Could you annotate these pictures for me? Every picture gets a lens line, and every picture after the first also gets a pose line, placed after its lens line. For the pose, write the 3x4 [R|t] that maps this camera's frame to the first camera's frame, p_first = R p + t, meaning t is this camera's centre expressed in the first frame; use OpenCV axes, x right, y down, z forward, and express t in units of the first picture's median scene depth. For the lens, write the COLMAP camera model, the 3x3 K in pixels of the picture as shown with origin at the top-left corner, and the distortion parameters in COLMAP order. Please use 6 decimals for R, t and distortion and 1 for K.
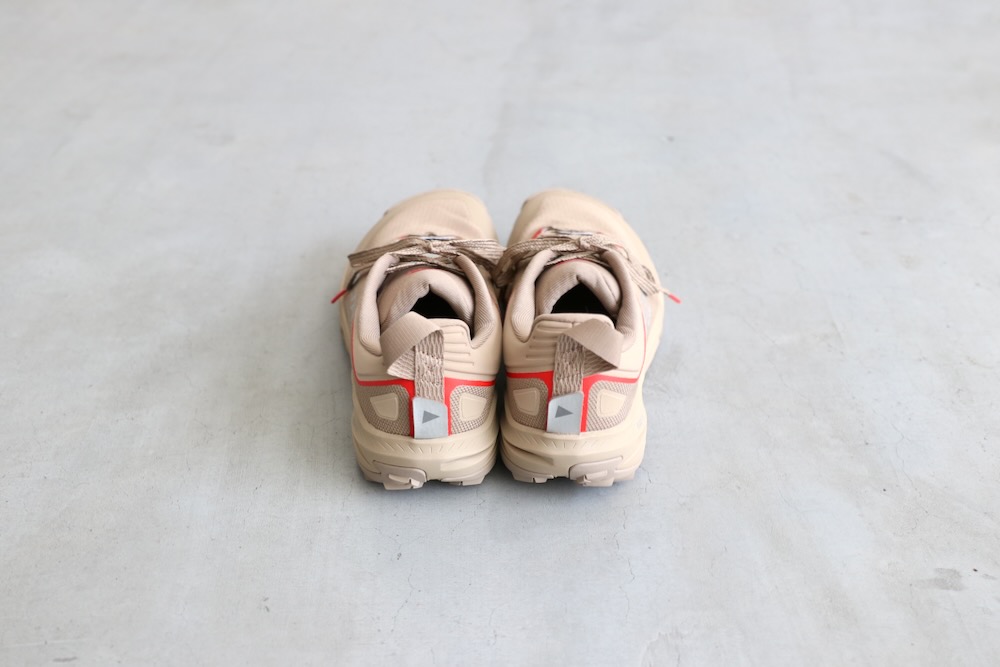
lens RADIAL K [[1105.3, 0, 500.0], [0, 1105.3, 333.5], [0, 0, 1]] dist [-0.114599, 0.075276]
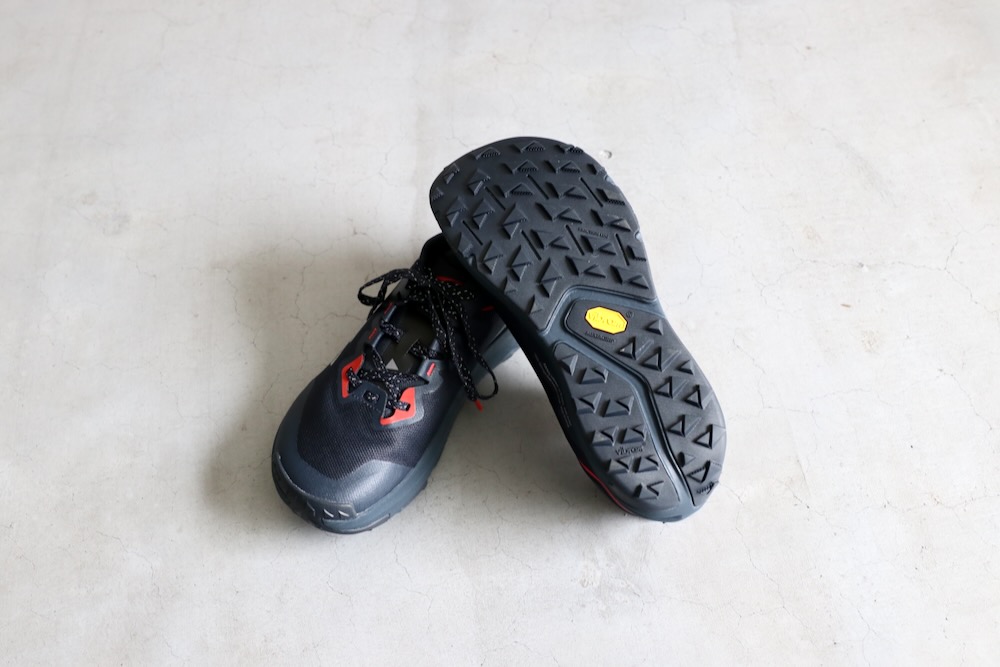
lens RADIAL K [[1105.3, 0, 500.0], [0, 1105.3, 333.5], [0, 0, 1]] dist [-0.114599, 0.075276]
pose [[0.990061, -0.136420, 0.034184, 0.021721], [0.113754, 0.919720, 0.375733, -0.568408], [-0.082697, -0.368111, 0.926097, 0.162166]]
